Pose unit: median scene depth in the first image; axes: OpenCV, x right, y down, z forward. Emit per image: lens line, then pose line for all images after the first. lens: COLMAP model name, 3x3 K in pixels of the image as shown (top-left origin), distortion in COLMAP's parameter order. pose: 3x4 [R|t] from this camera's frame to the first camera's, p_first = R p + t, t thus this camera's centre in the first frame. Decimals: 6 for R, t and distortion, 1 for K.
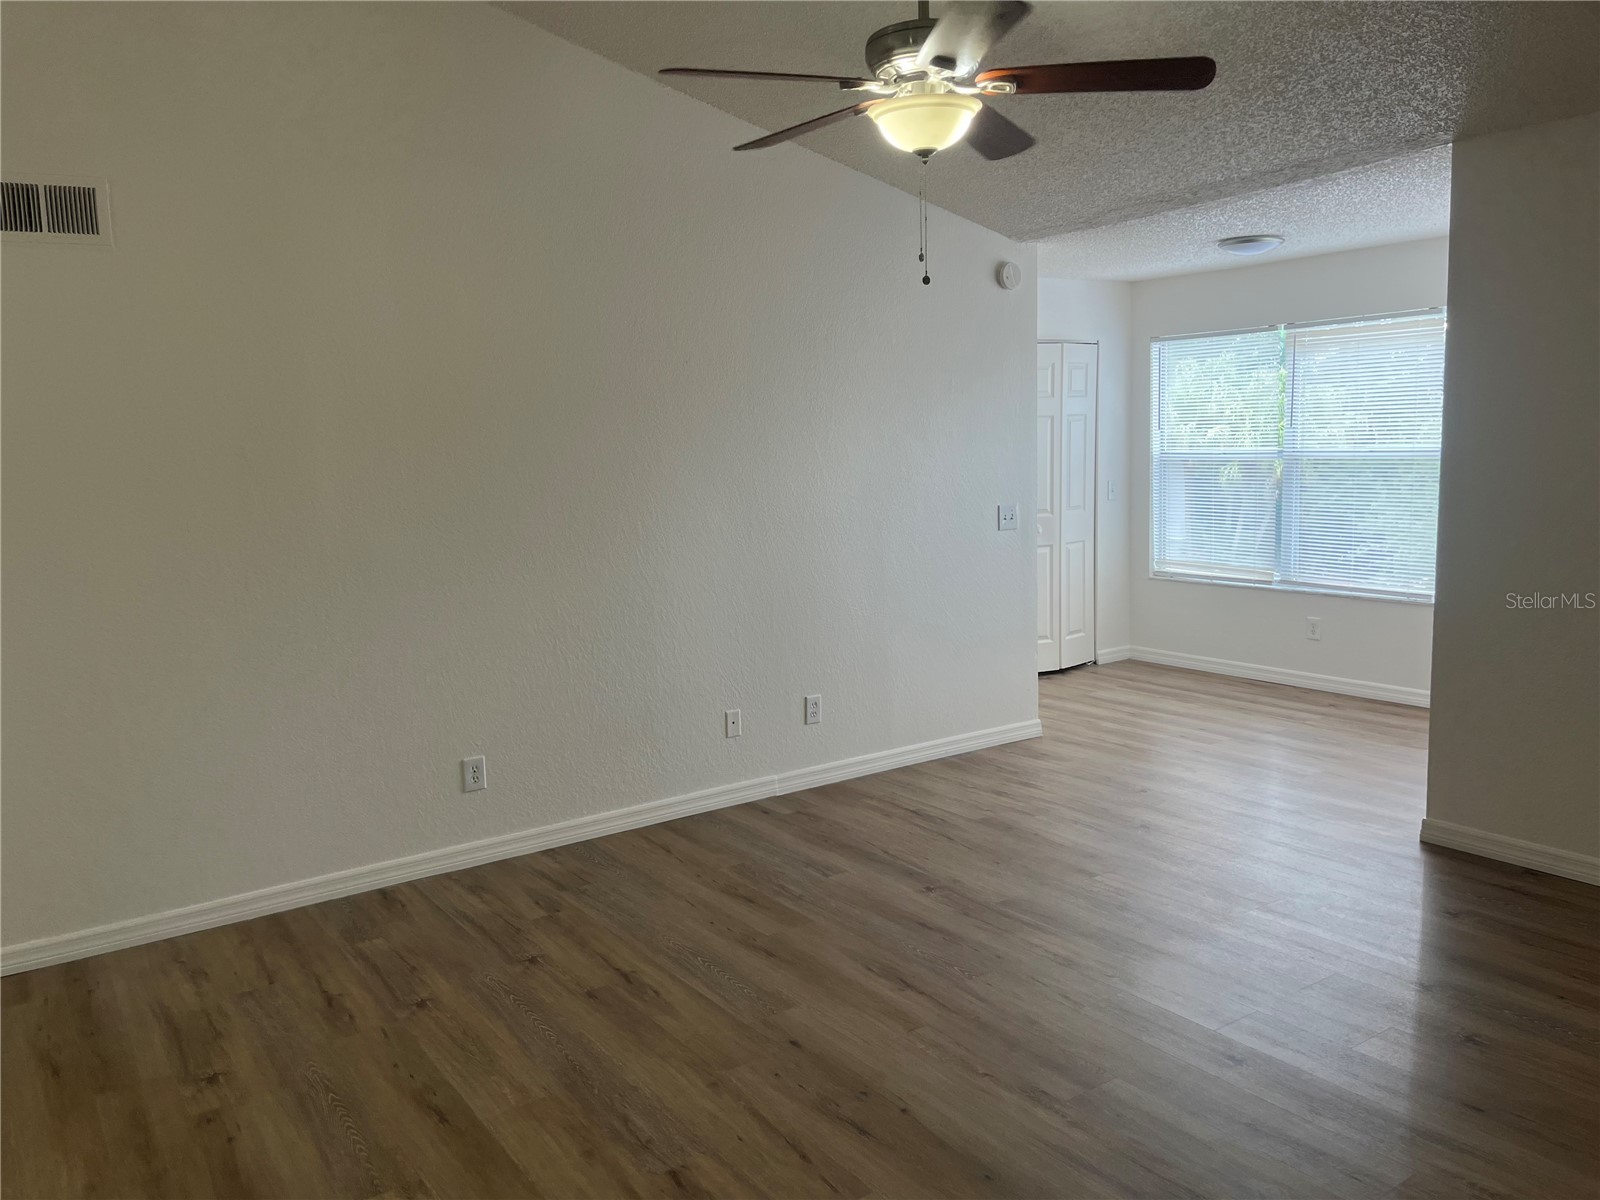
lens RADIAL K [[1220.5, 0, 793.1], [0, 1220.5, 599.4], [0, 0, 1]] dist [0.084140, -0.139949]
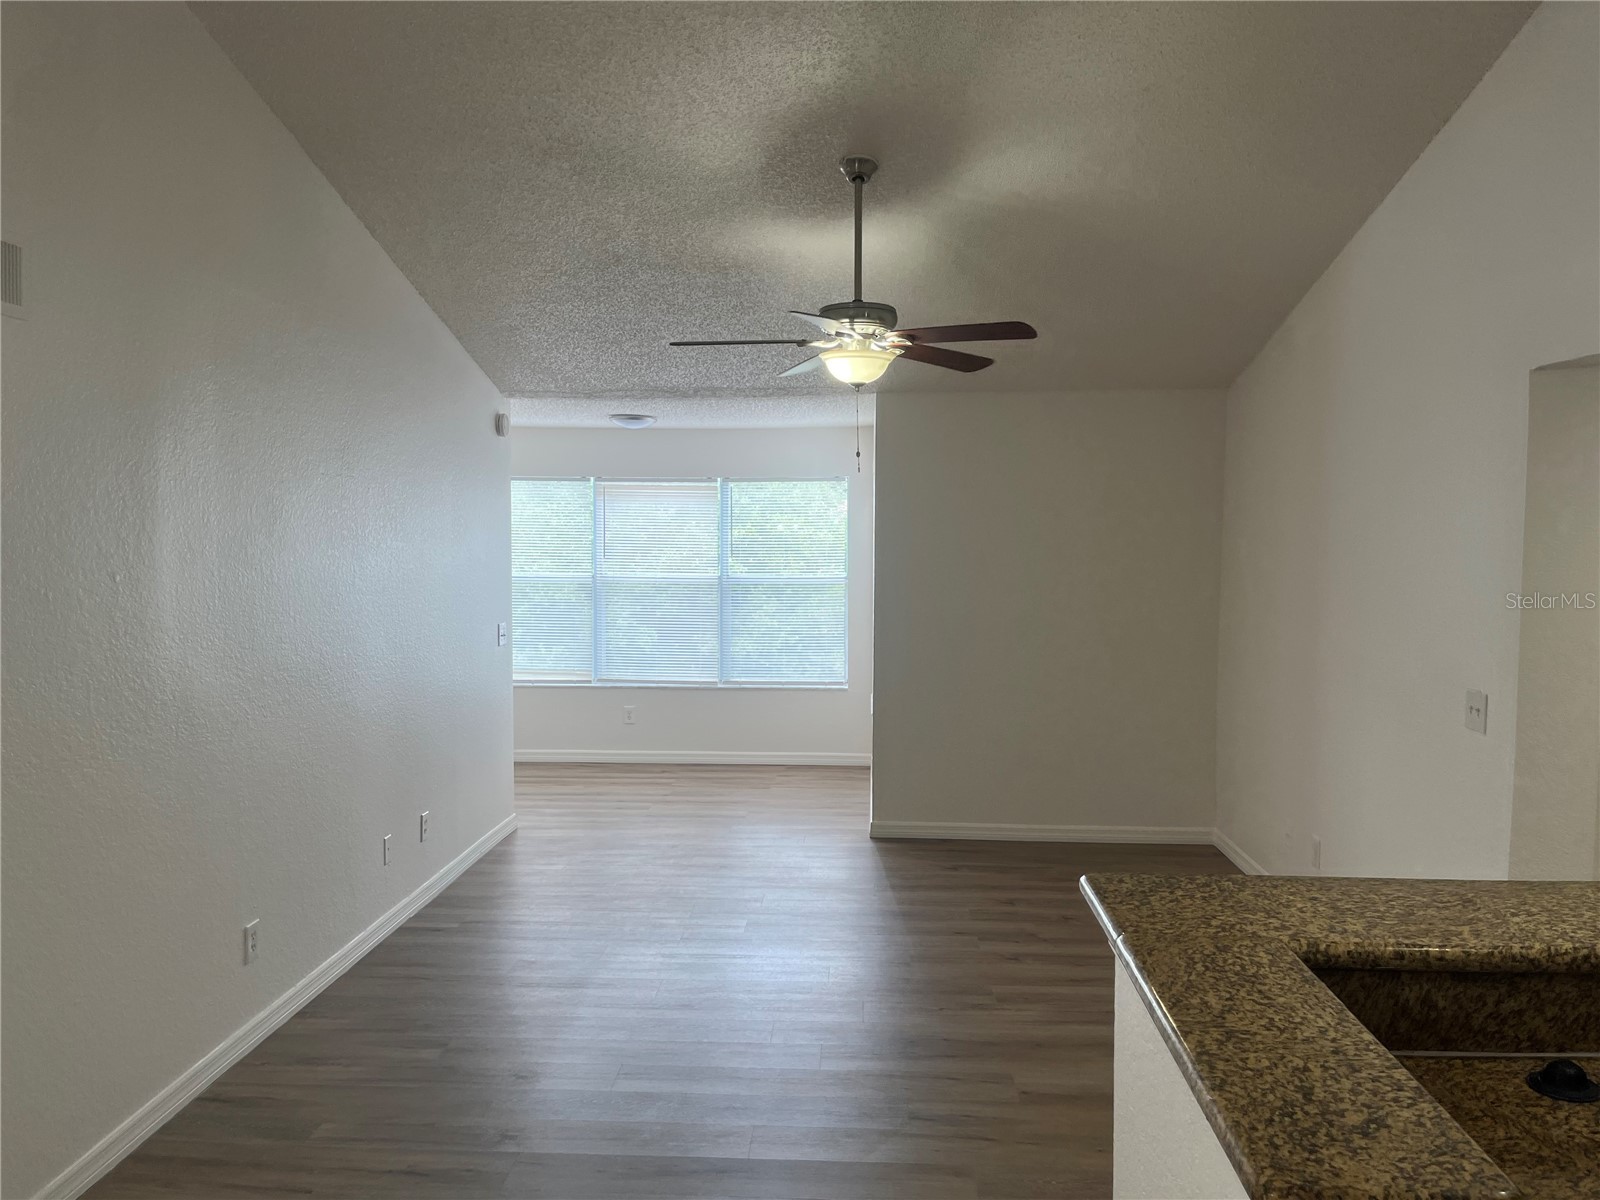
lens RADIAL K [[1222.0, 0, 790.9], [0, 1222.0, 597.5], [0, 0, 1]] dist [0.071381, -0.092048]
pose [[0.610472, -0.007085, 0.792006, -0.656835], [0.080209, 0.995372, -0.052920, -0.023522], [-0.787966, 0.095832, 0.608215, 0.118564]]
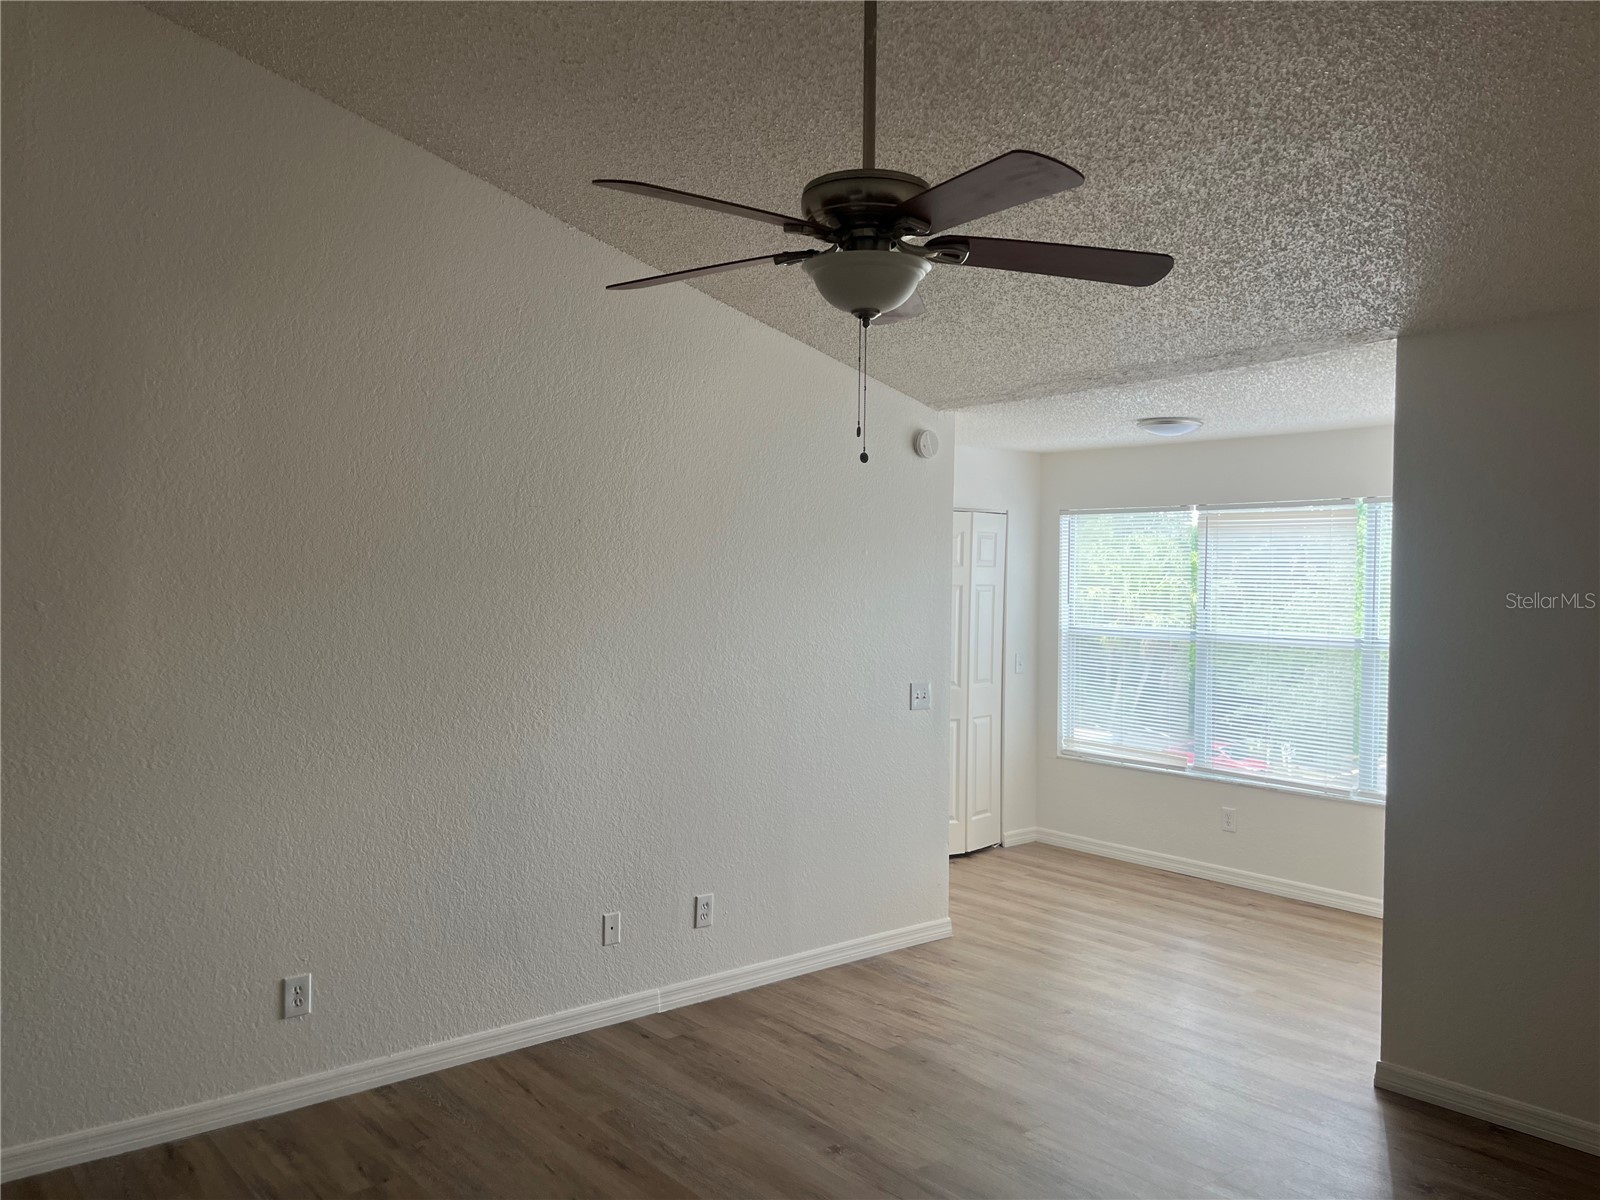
lens RADIAL K [[1222.0, 0, 790.9], [0, 1222.0, 597.5], [0, 0, 1]] dist [0.071381, -0.092048]
pose [[0.995171, 0.041565, 0.088925, -0.009915], [-0.031054, 0.992707, -0.116483, -0.035807], [-0.093118, 0.113159, 0.989204, 0.095235]]
